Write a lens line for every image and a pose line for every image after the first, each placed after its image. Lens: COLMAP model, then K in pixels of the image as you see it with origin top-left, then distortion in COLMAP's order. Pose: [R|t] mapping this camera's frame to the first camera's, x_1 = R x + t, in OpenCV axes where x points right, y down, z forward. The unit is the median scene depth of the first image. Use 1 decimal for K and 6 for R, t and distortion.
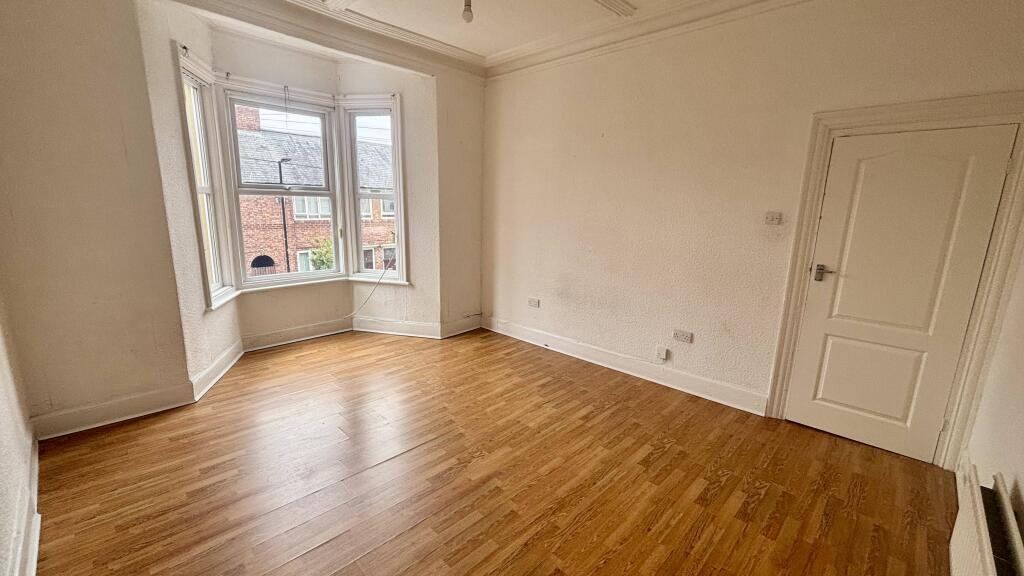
lens RADIAL K [[416.2, 0, 507.3], [0, 416.2, 288.0], [0, 0, 1]] dist [0.000877, 0.000070]
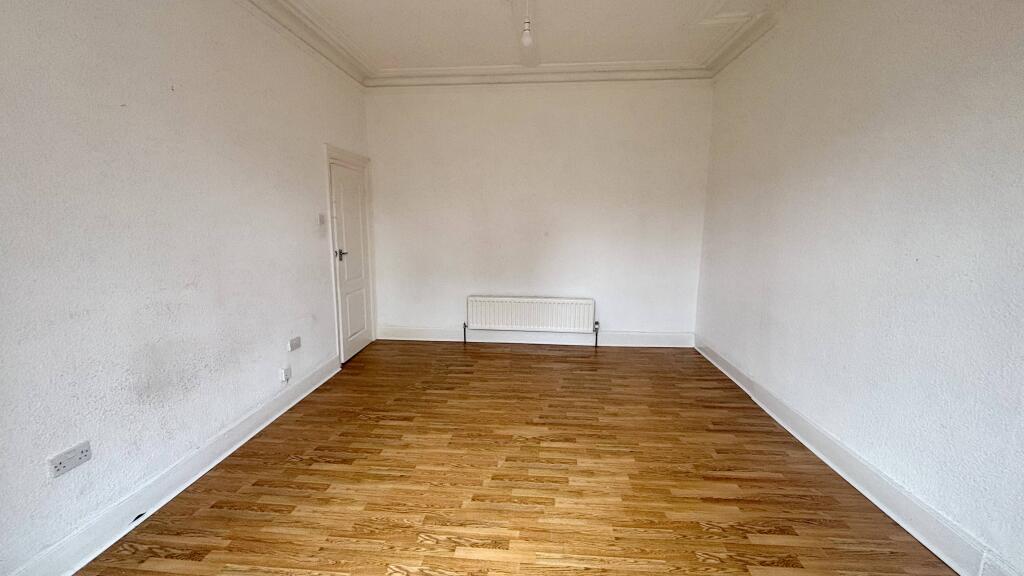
lens RADIAL K [[416.2, 0, 507.3], [0, 416.2, 288.0], [0, 0, 1]] dist [0.000877, 0.000070]
pose [[-0.644720, -0.143330, 0.750861, -0.706613], [0.135947, 0.945107, 0.297139, -0.266584], [-0.752233, 0.293649, -0.589844, 1.354564]]
